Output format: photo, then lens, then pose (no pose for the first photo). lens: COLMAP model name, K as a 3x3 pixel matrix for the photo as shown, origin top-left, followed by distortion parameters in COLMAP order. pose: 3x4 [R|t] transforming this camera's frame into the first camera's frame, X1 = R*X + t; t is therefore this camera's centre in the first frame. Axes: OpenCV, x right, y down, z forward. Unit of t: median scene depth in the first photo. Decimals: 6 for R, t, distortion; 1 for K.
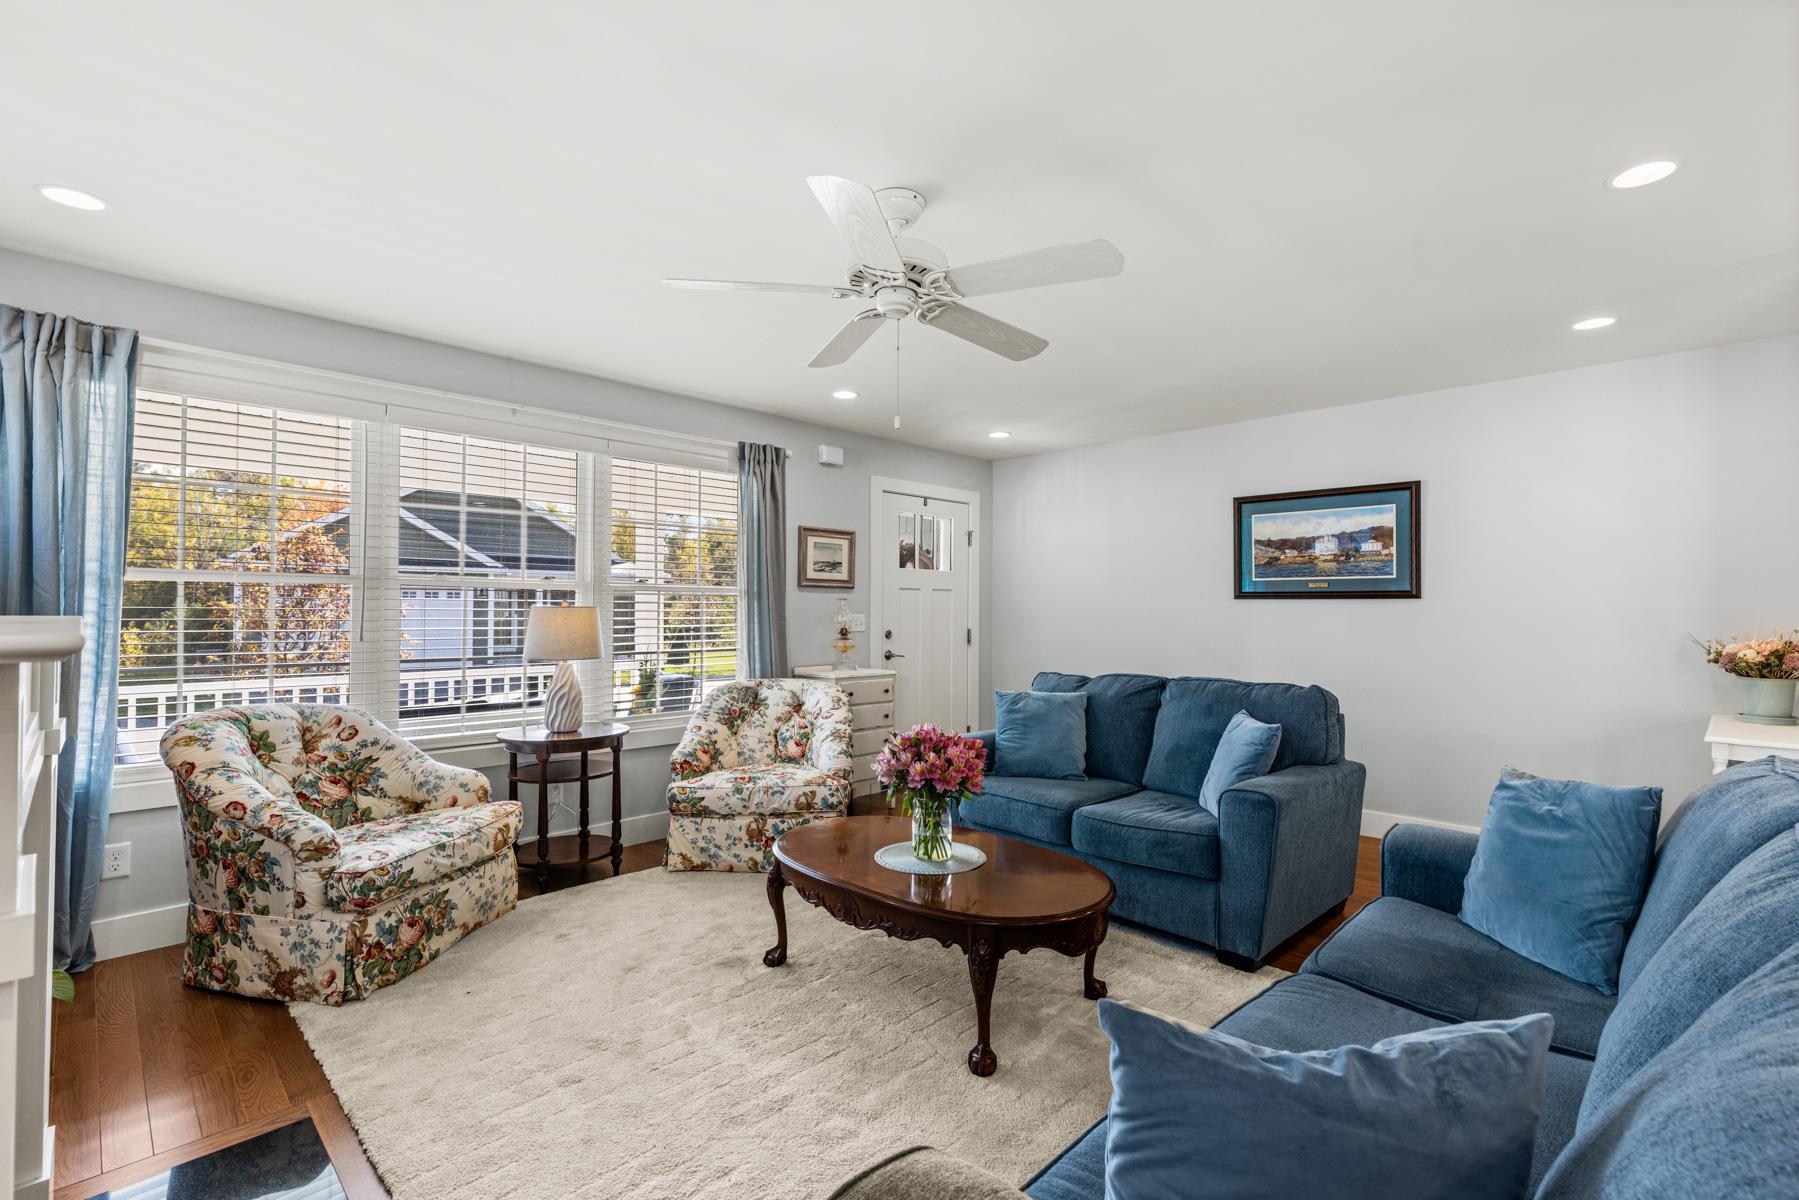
lens RADIAL K [[816.2, 0, 906.8], [0, 816.2, 602.5], [0, 0, 1]] dist [0.005796, -0.000249]
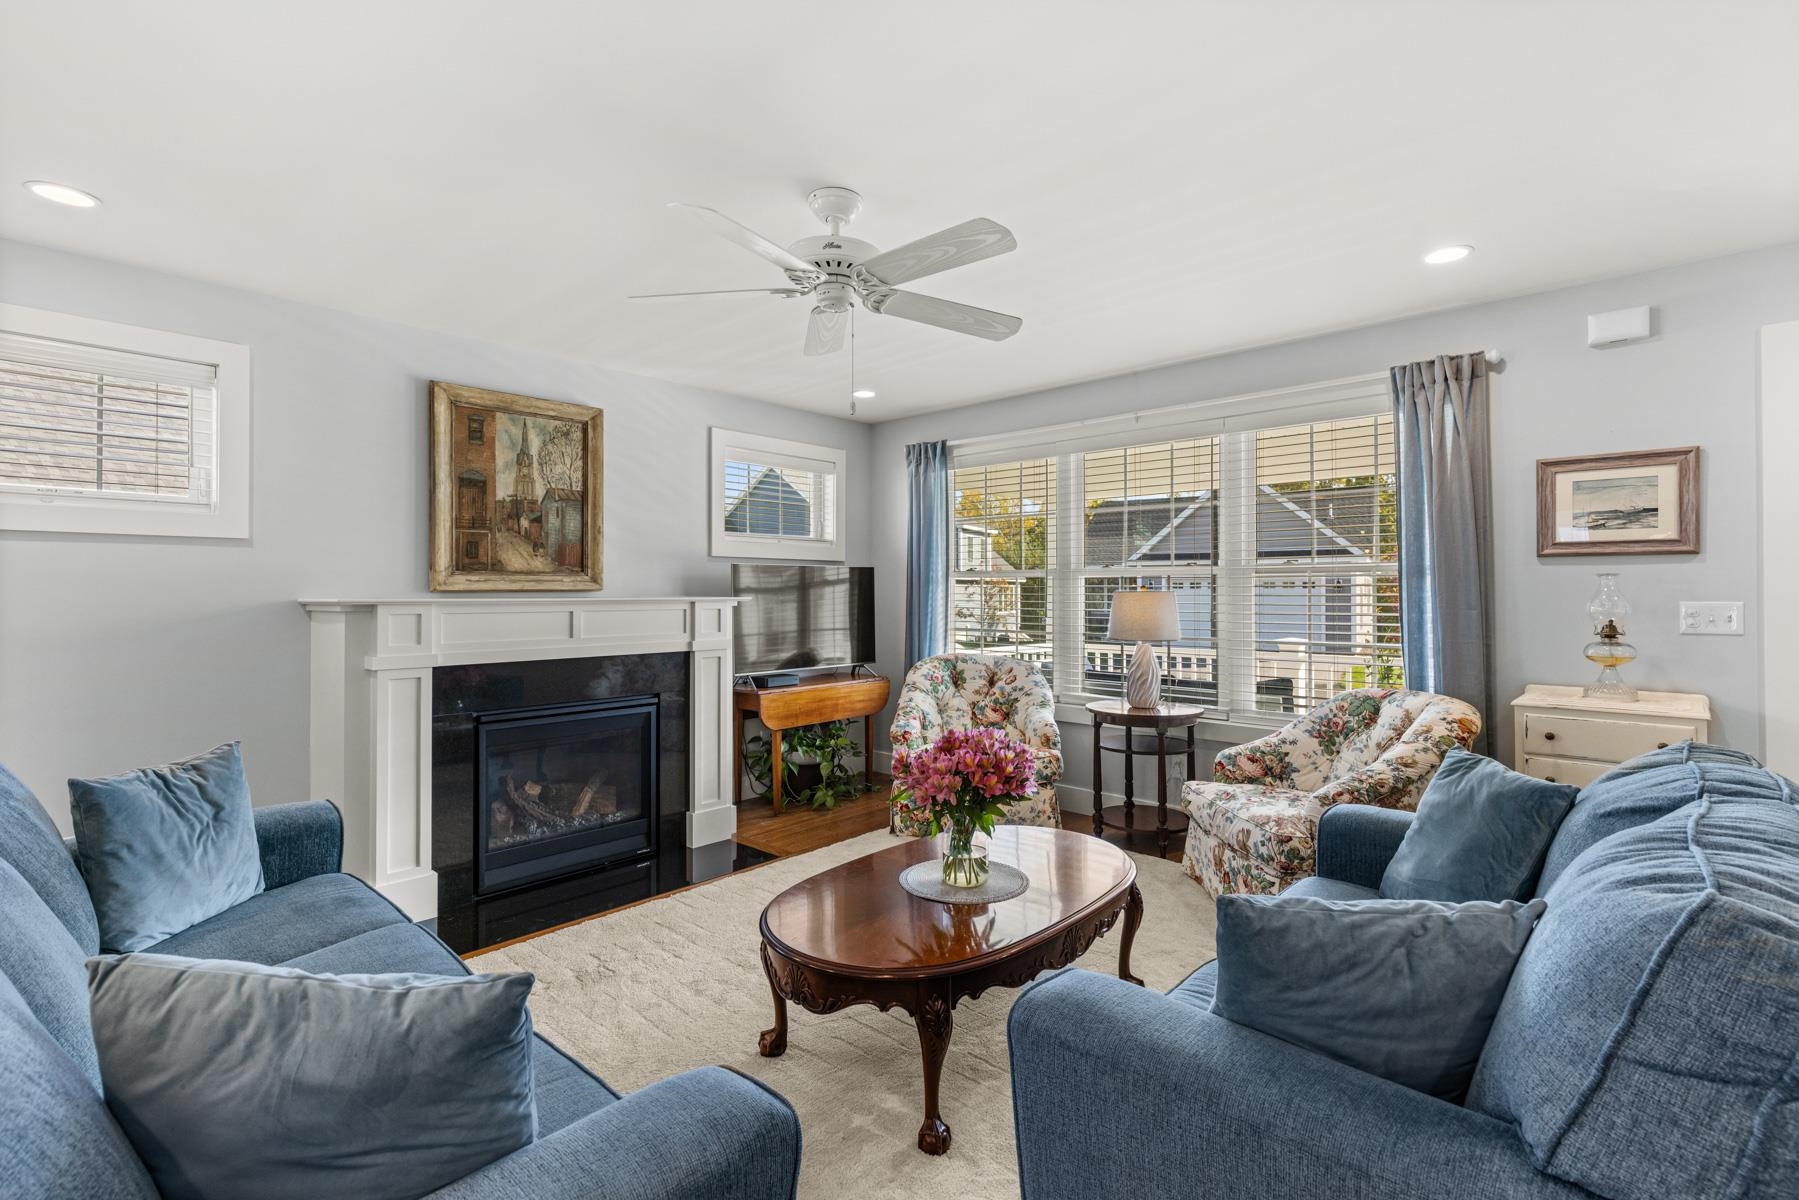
lens RADIAL K [[816.2, 0, 909.9], [0, 816.2, 590.3], [0, 0, 1]] dist [0.005796, -0.000249]
pose [[0.034740, -0.008855, -0.999357, 0.520859], [0.008803, 0.999925, -0.008554, 0.008143], [0.999358, -0.008500, 0.034816, 0.532053]]
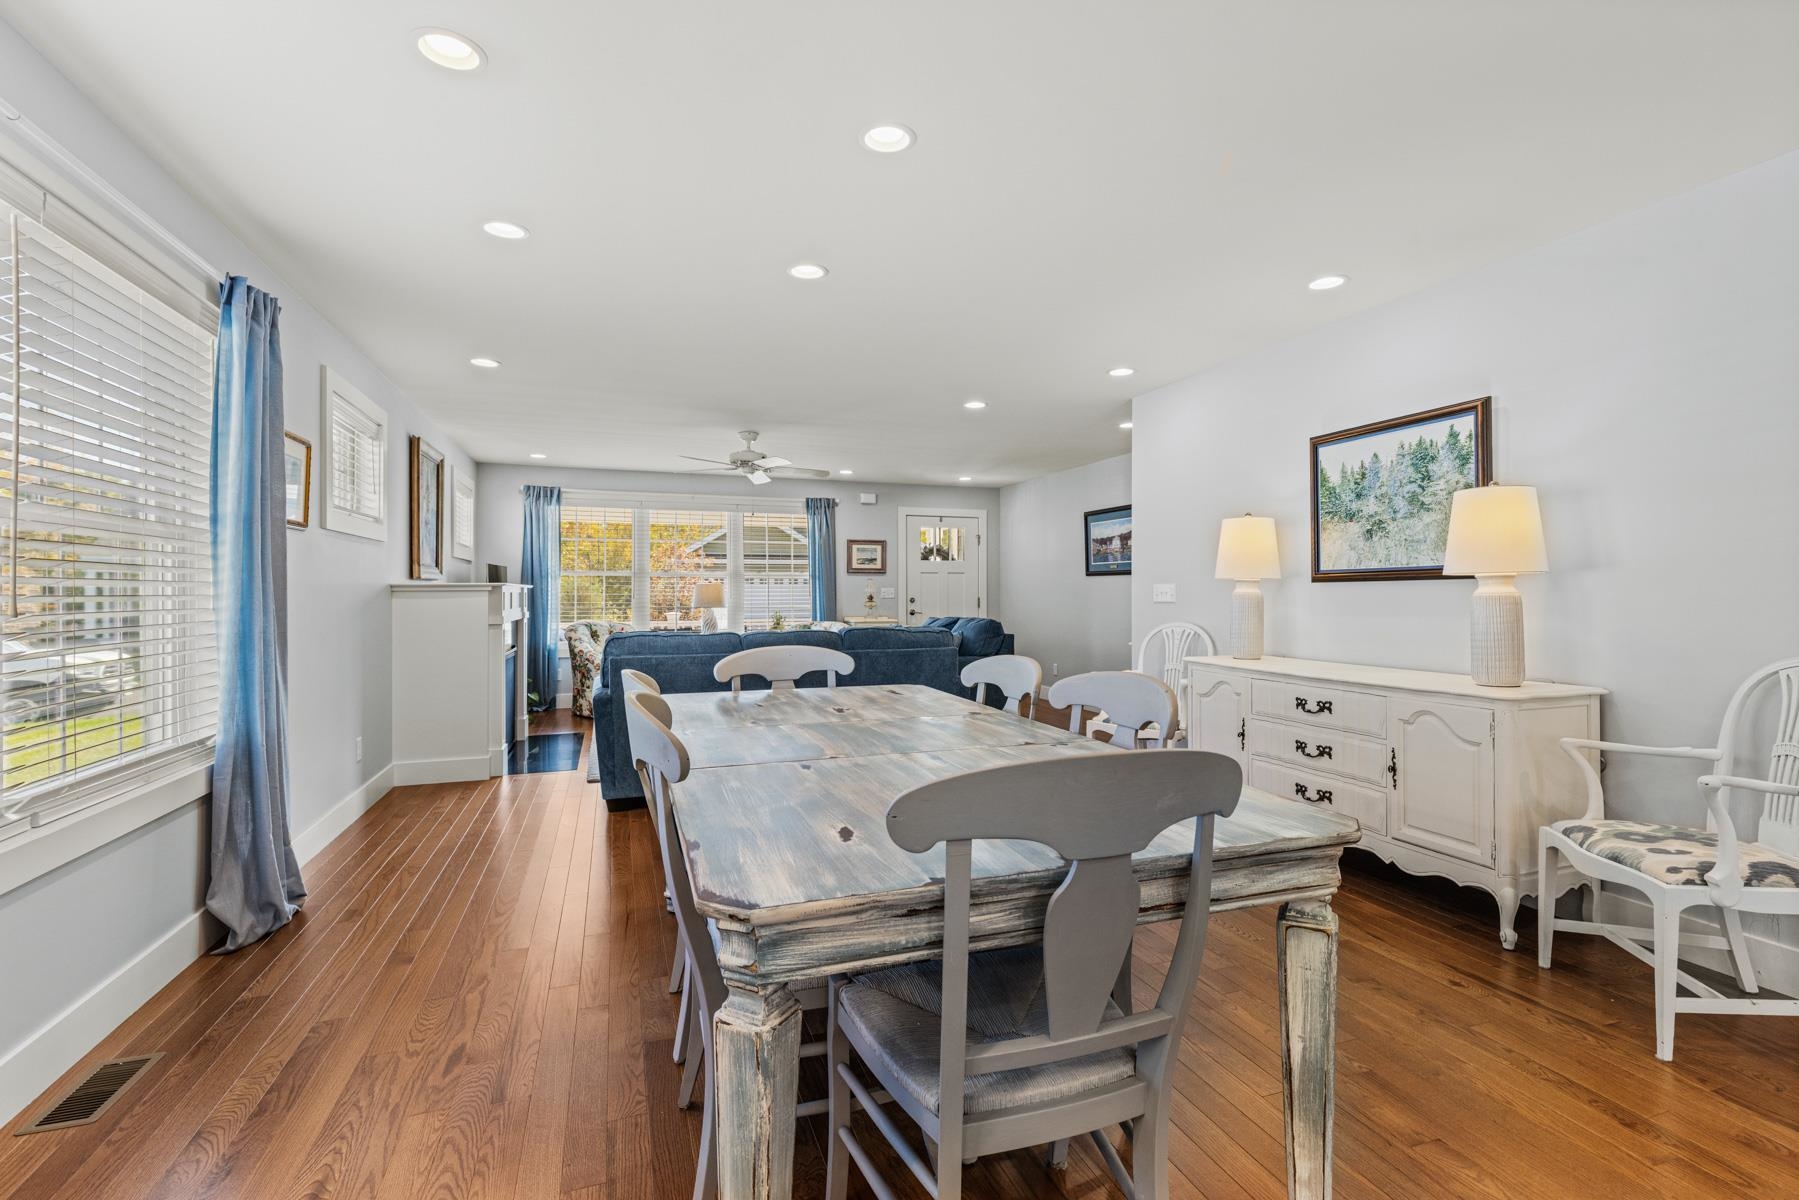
lens RADIAL K [[816.2, 0, 897.8], [0, 816.2, 601.7], [0, 0, 1]] dist [0.005796, -0.000249]
pose [[0.895424, -0.001233, -0.445213, 0.837495], [0.008834, 0.999849, 0.014997, 0.019569], [0.445127, -0.017362, 0.895299, -0.621913]]
